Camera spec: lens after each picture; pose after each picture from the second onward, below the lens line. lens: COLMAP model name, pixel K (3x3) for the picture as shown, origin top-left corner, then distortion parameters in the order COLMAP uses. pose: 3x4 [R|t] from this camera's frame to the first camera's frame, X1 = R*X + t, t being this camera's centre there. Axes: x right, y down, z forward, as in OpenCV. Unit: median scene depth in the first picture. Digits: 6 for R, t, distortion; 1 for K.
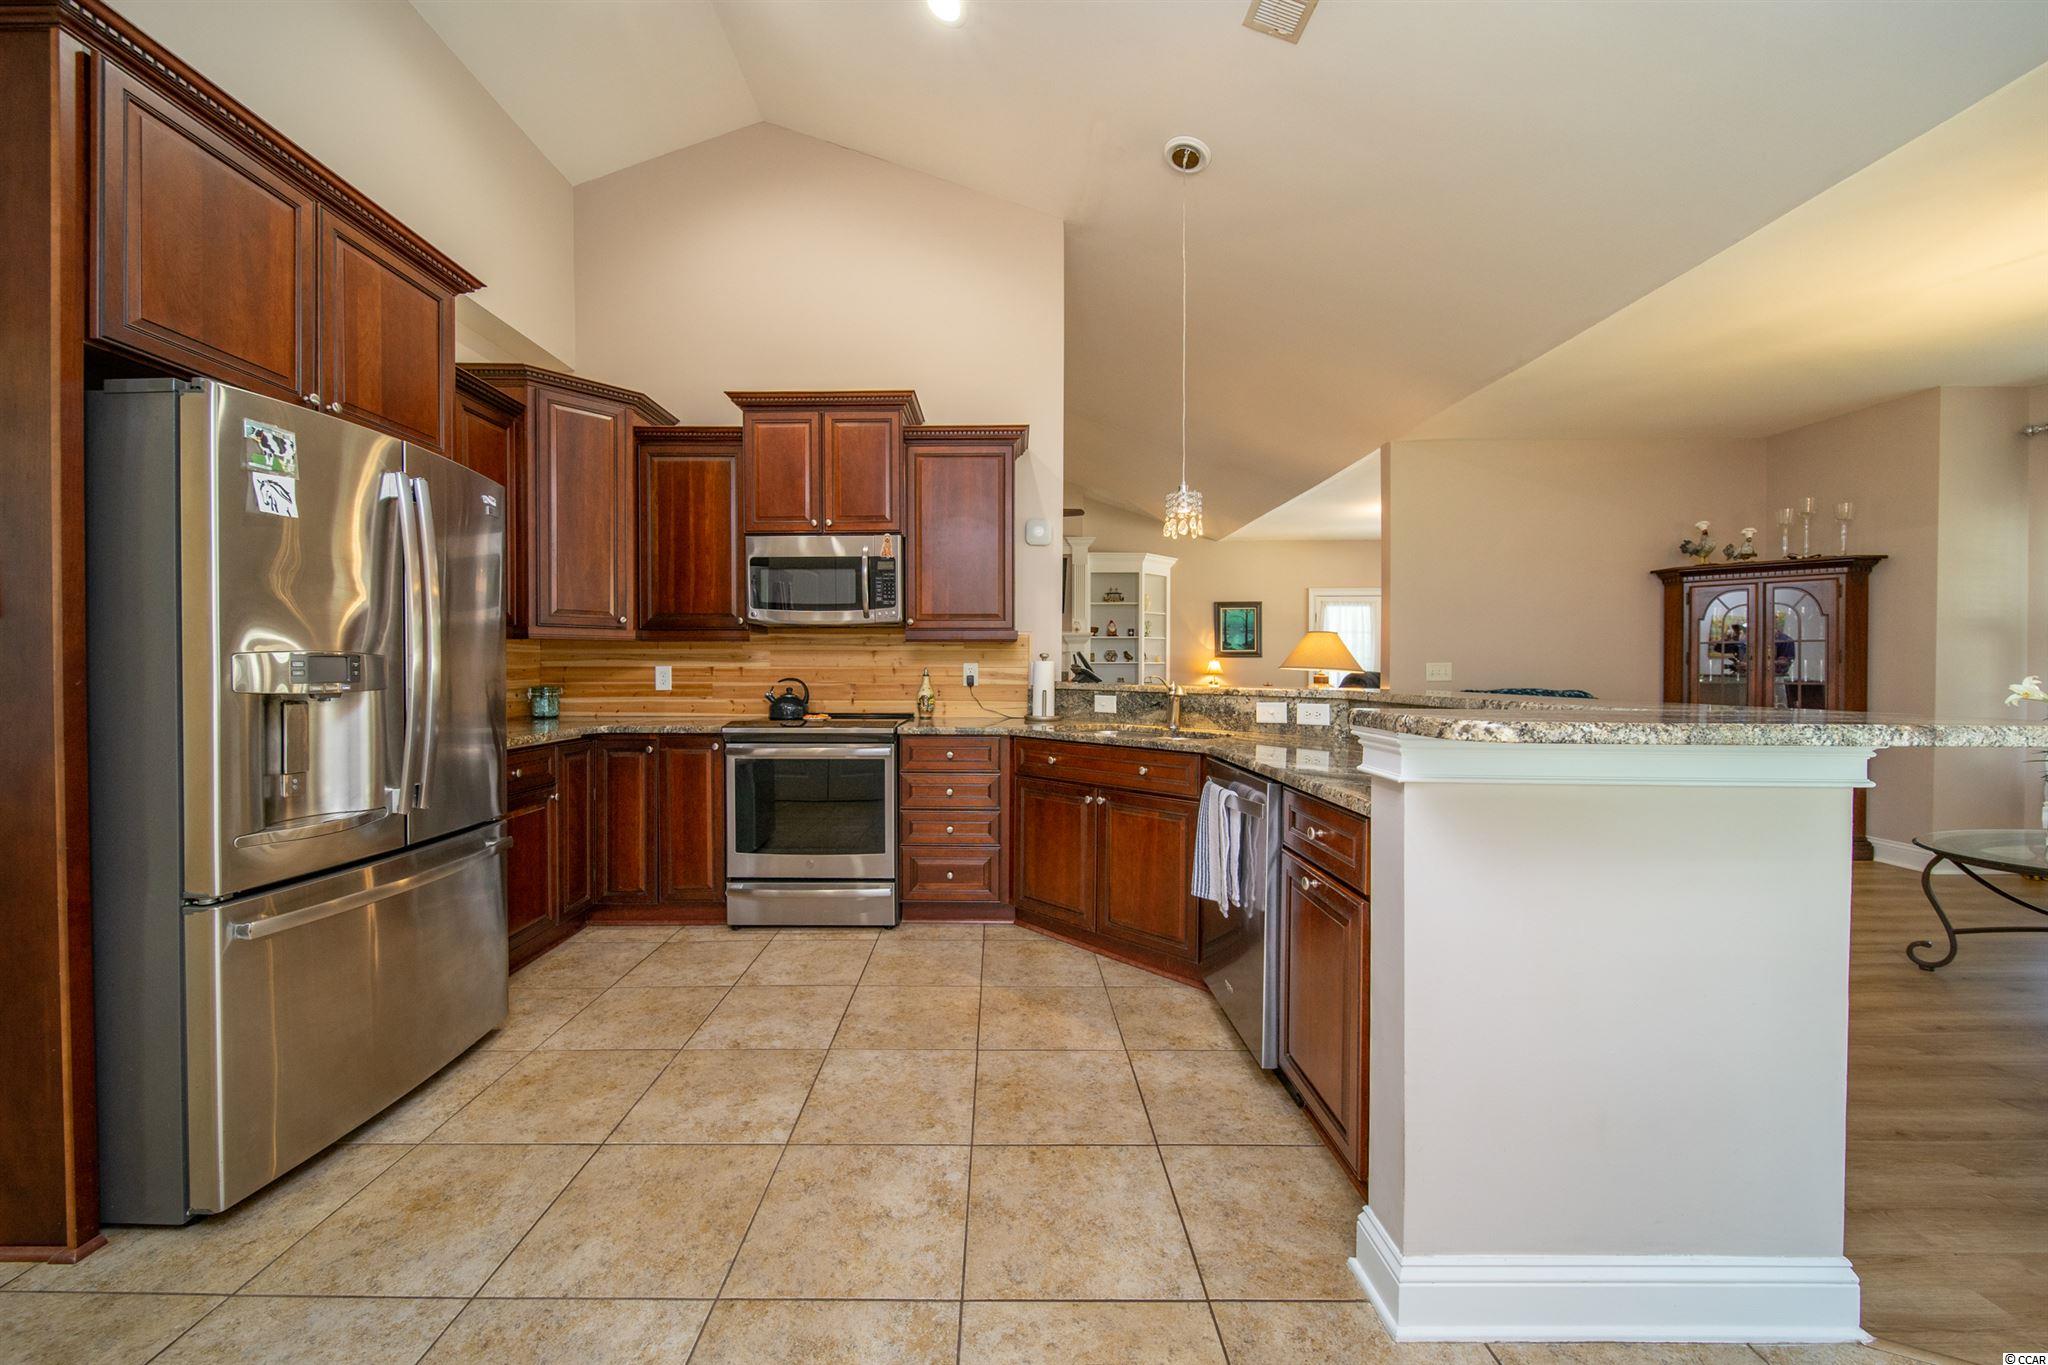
lens RADIAL K [[749.4, 0, 993.3], [0, 749.4, 672.3], [0, 0, 1]] dist [-0.001739, -0.000485]
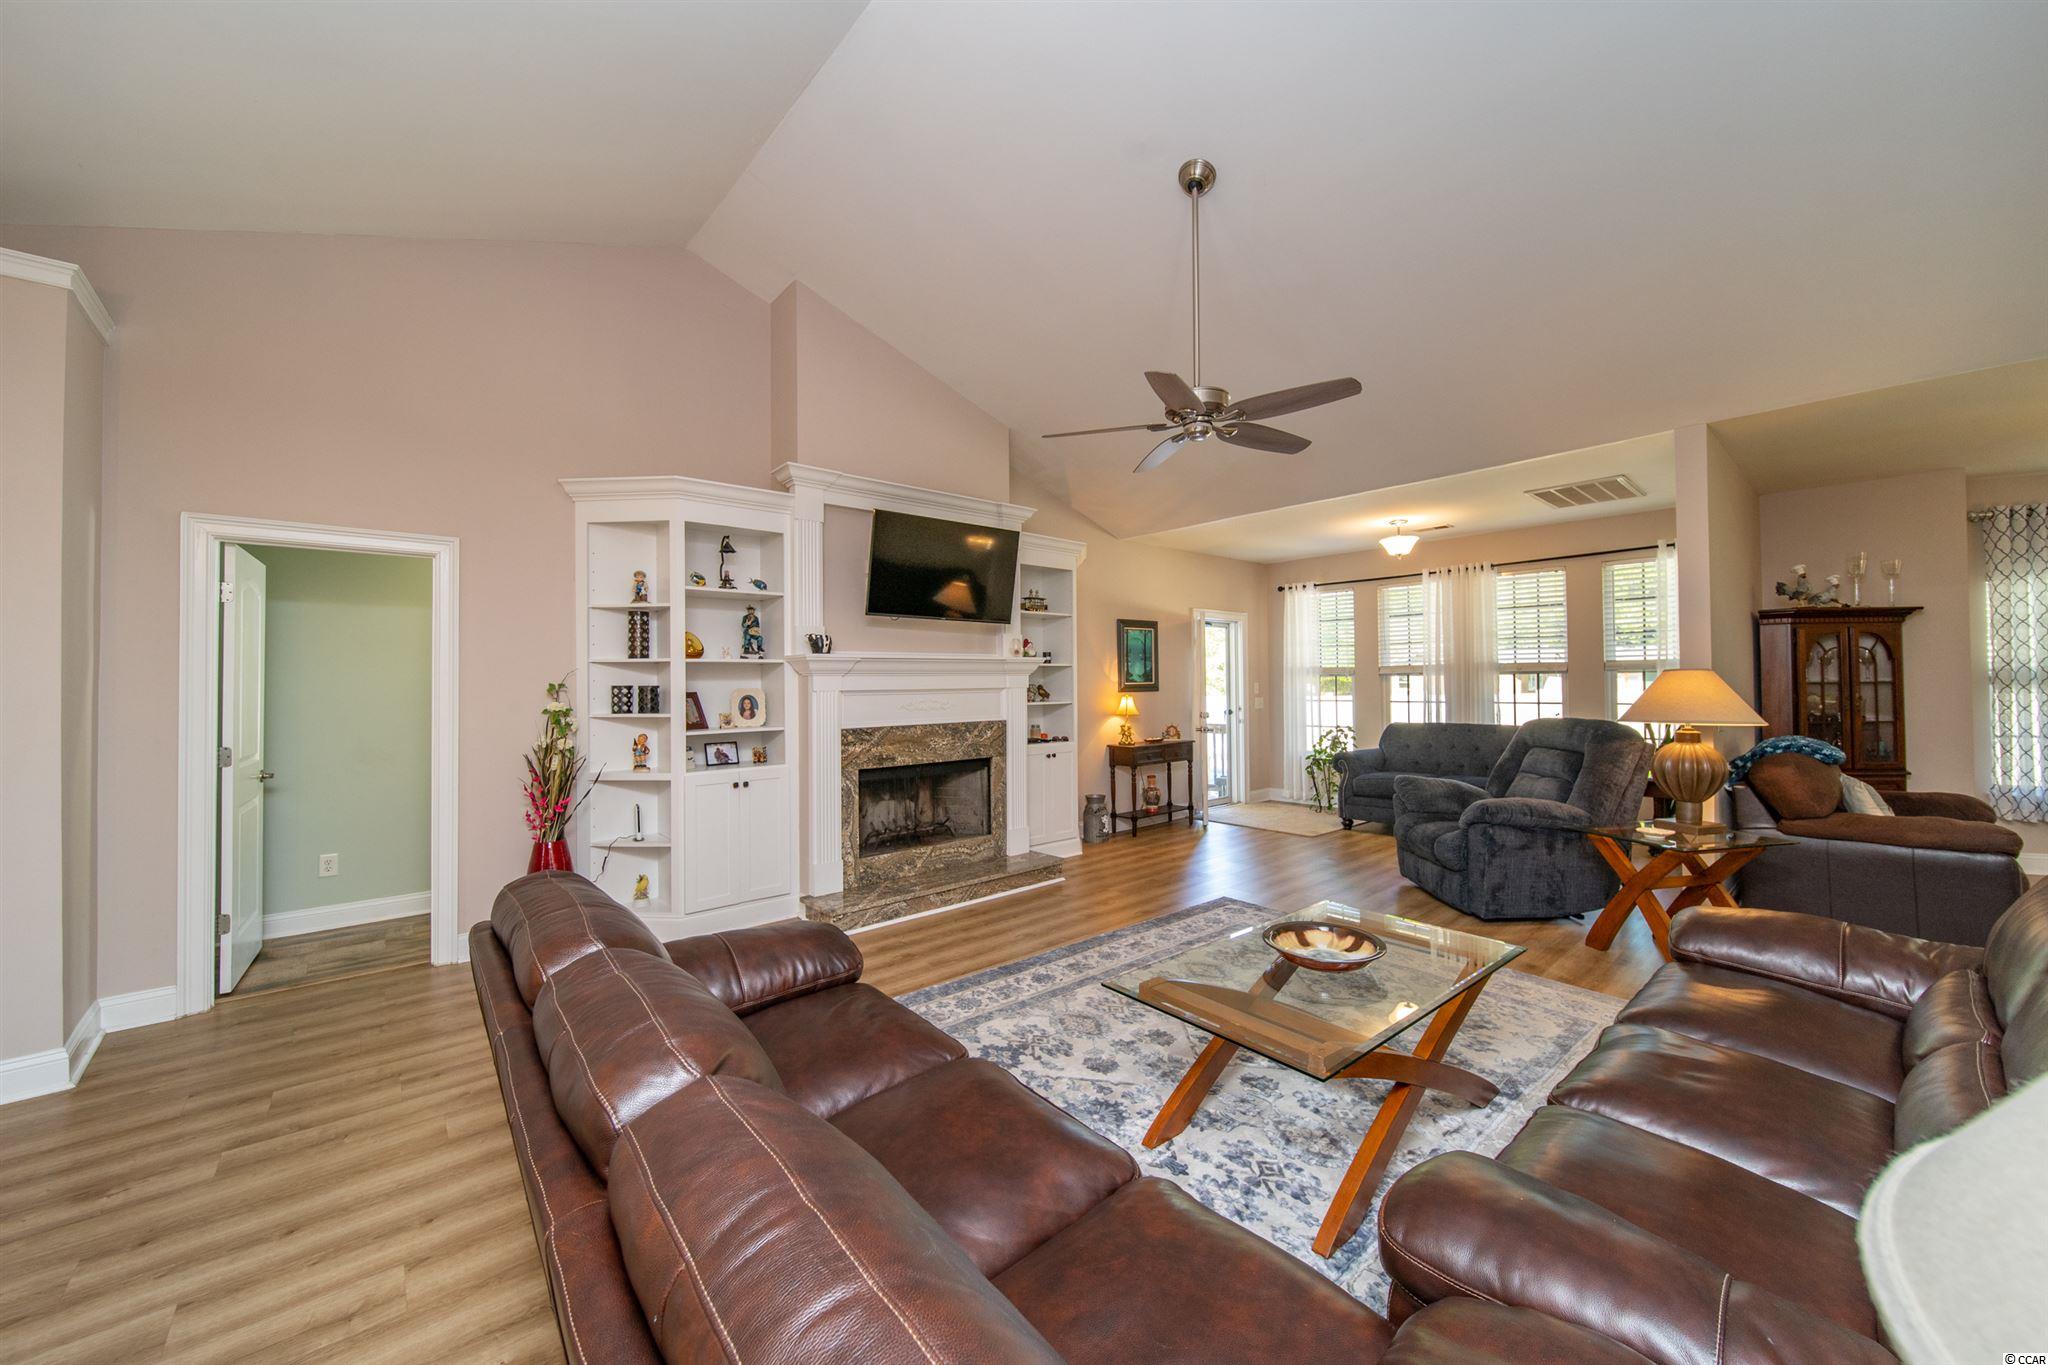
lens RADIAL K [[747.1, 0, 1018.9], [0, 747.1, 671.3], [0, 0, 1]] dist [-0.001913, -0.000105]
pose [[0.749502, 0.004611, 0.661986, -0.781139], [0.013980, 0.999642, -0.022792, -0.070185], [-0.661854, 0.026337, 0.749170, 1.396809]]
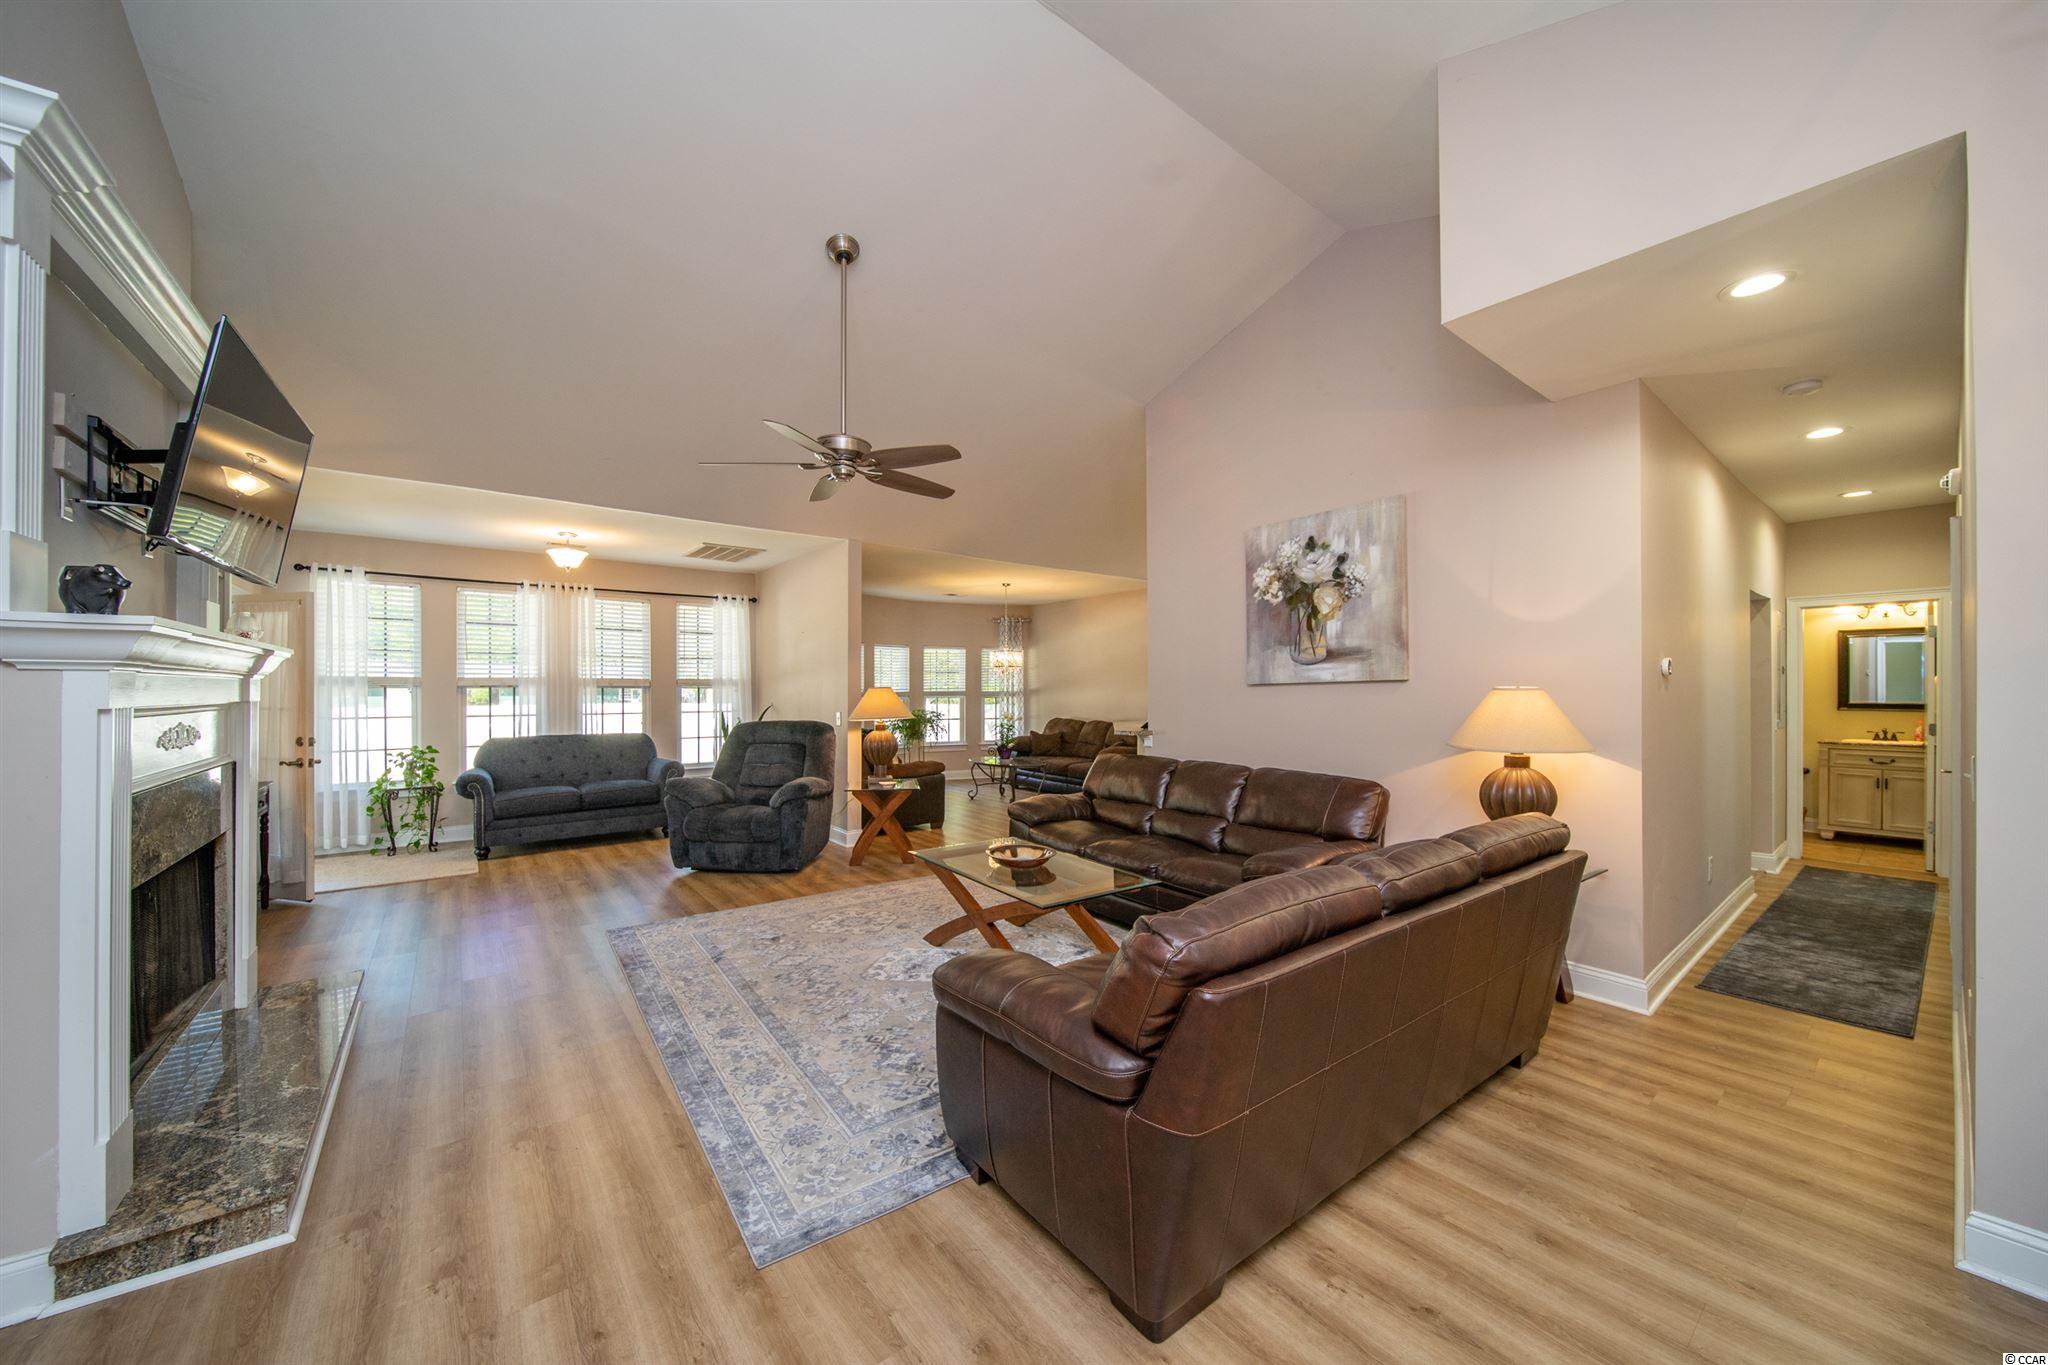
lens RADIAL K [[729.3, 0, 1030.8], [0, 729.3, 693.1], [0, 0, 1]] dist [0.000137, -0.001850]
pose [[-0.630113, -0.000193, 0.776503, -0.981051], [0.006028, 0.999969, 0.005140, -0.080243], [-0.776480, 0.007919, -0.630092, 2.431313]]
